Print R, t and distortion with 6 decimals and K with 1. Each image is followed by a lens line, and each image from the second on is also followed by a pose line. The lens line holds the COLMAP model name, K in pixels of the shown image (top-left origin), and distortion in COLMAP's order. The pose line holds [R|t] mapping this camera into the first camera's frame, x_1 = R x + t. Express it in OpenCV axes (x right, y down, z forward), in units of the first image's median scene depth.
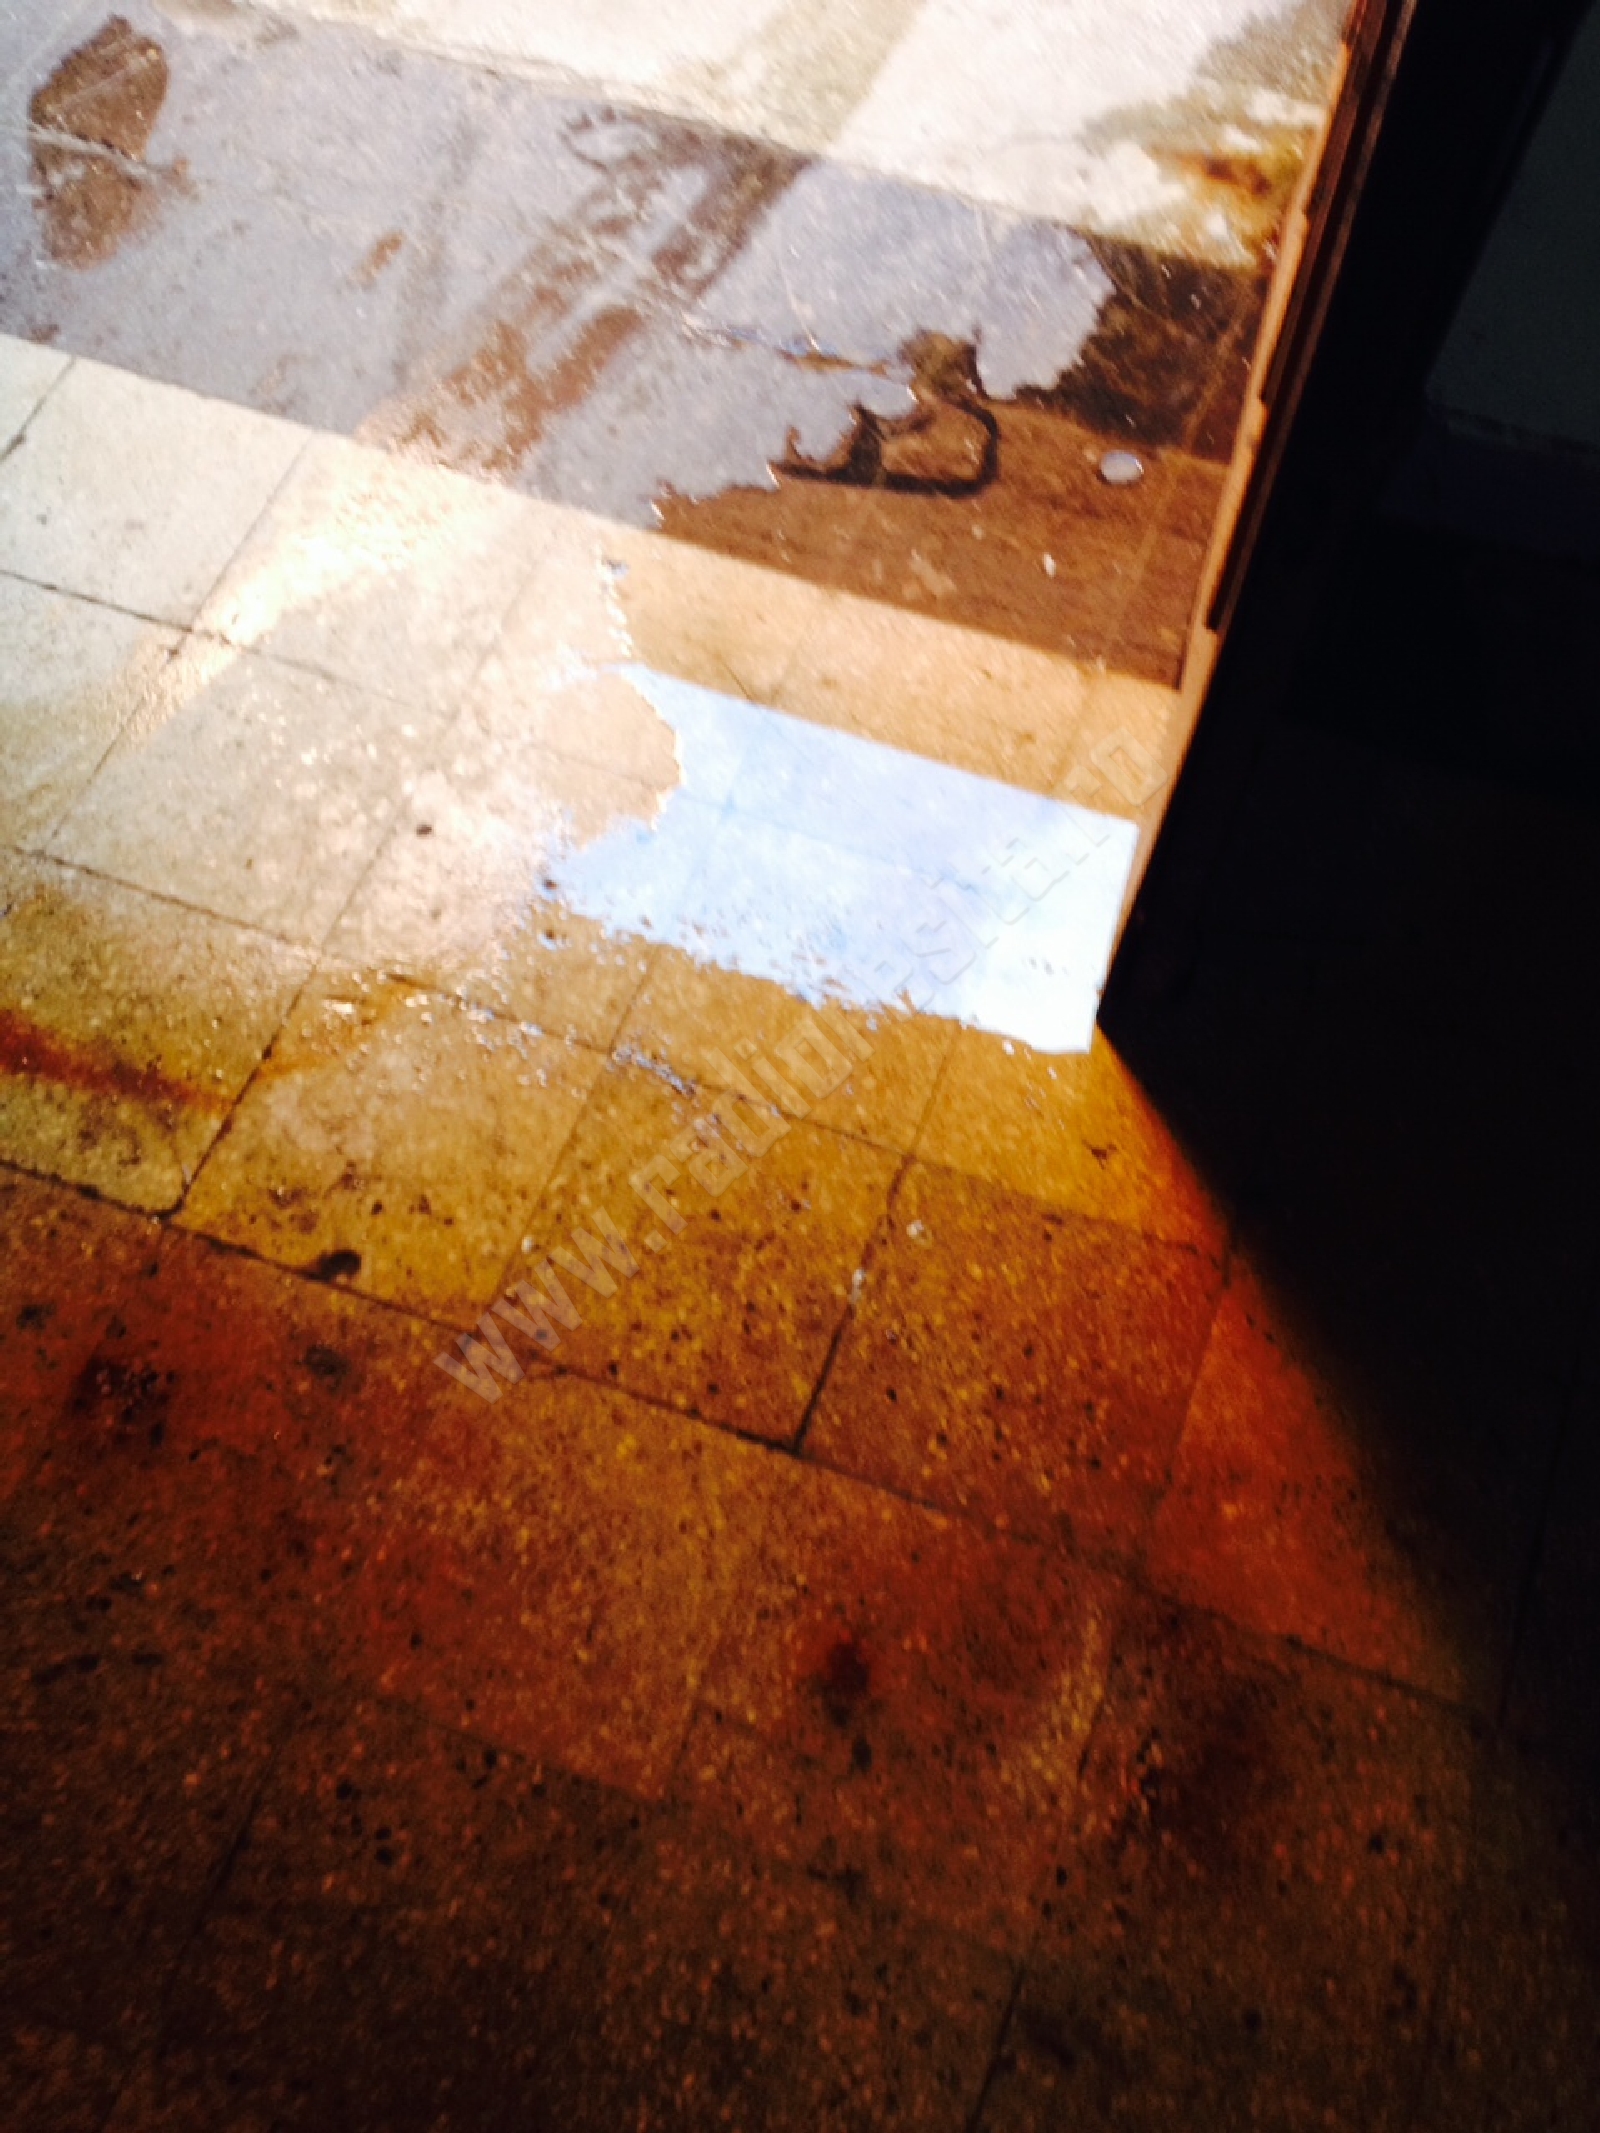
lens RADIAL K [[2040.0, 0, 825.5], [0, 2040.0, 1069.5], [0, 0, 1]] dist [0.172718, -0.433554]
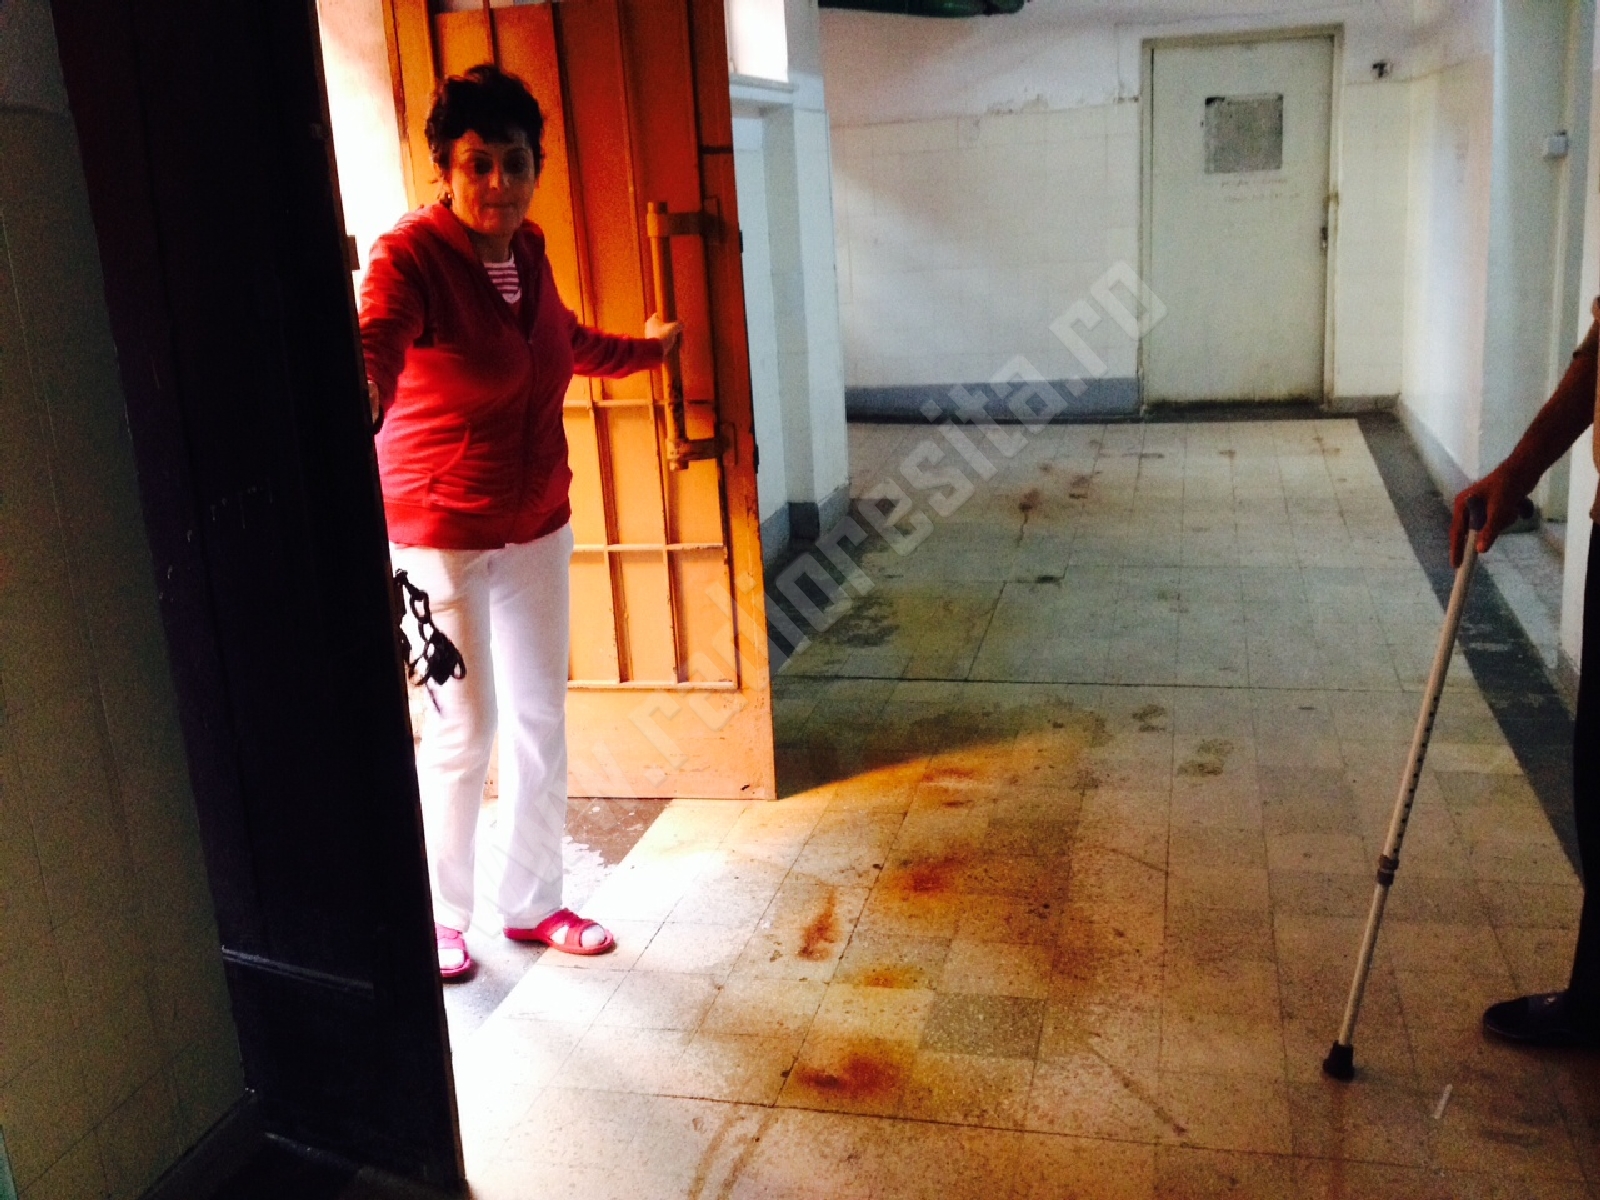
lens RADIAL K [[1483.3, 0, 802.6], [0, 1483.3, 591.1], [0, 0, 1]] dist [0.208797, -0.487434]
pose [[-0.111283, -0.253450, 0.960926, -2.704400], [0.908417, 0.366149, 0.201776, -0.759200], [-0.402983, 0.895376, 0.189492, 0.090309]]
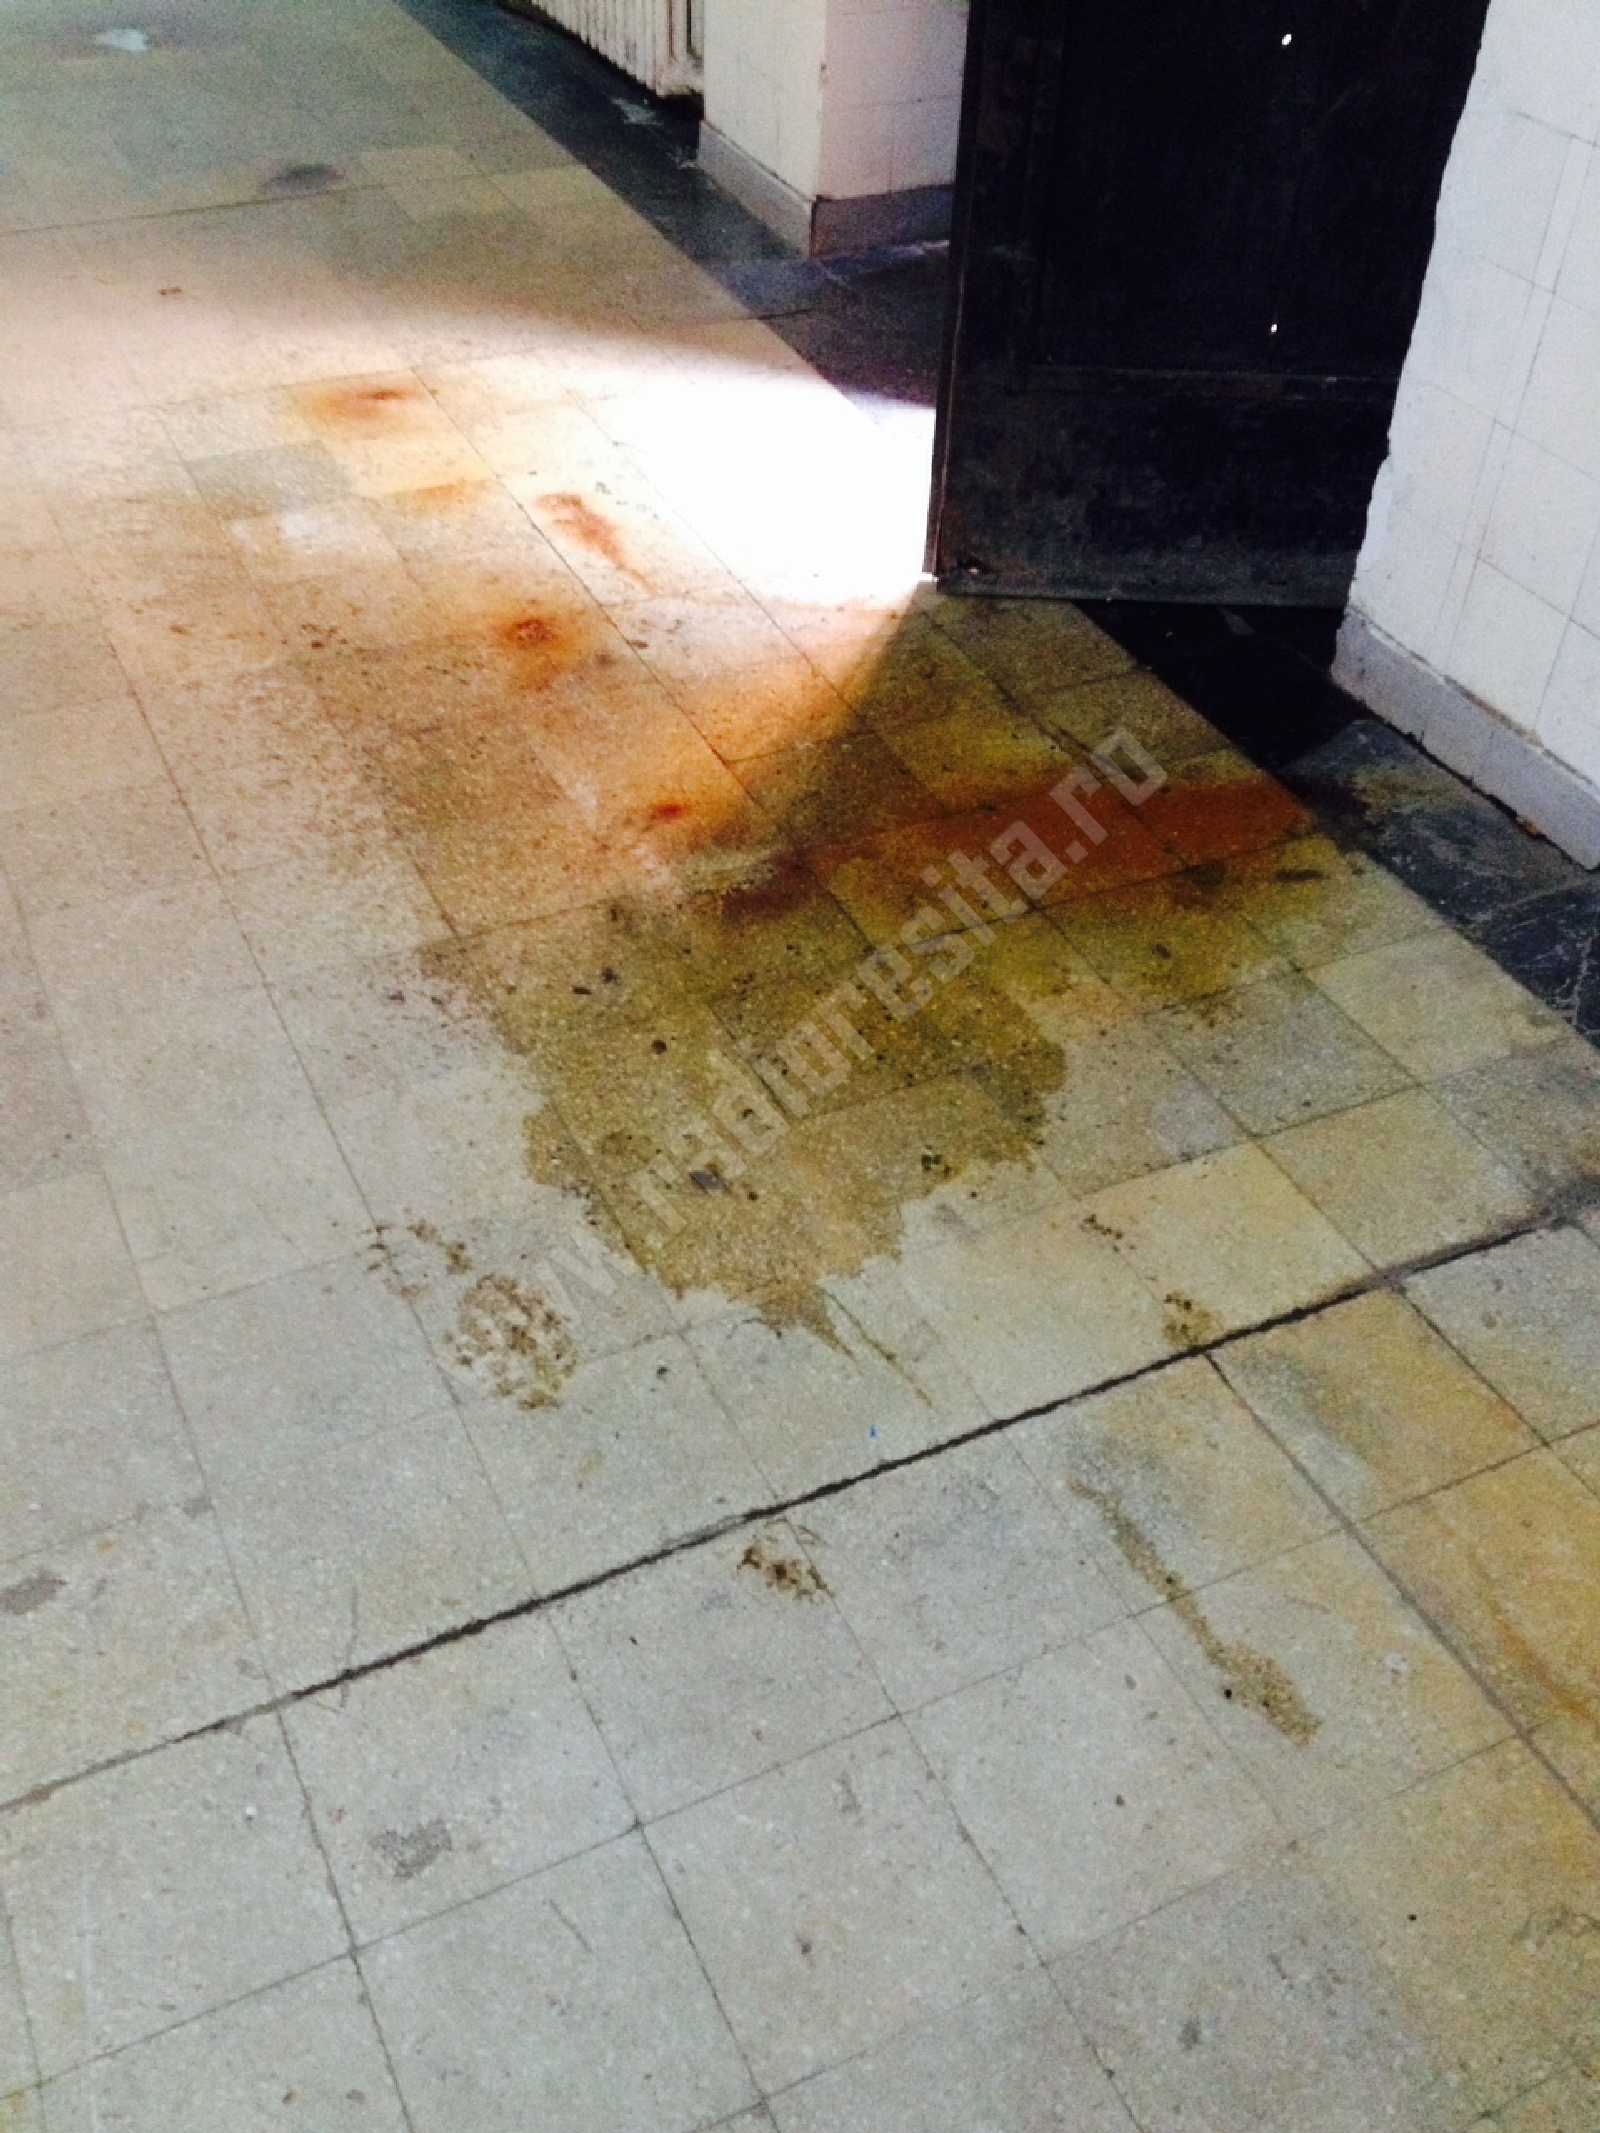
lens RADIAL K [[1977.5, 0, 793.5], [0, 1977.5, 1042.8], [0, 0, 1]] dist [0.208797, -0.487434]
pose [[0.727401, 0.468859, -0.501058, 1.152686], [-0.622300, 0.758429, -0.193721, 0.729279], [0.289189, 0.452721, 0.843453, -0.559388]]
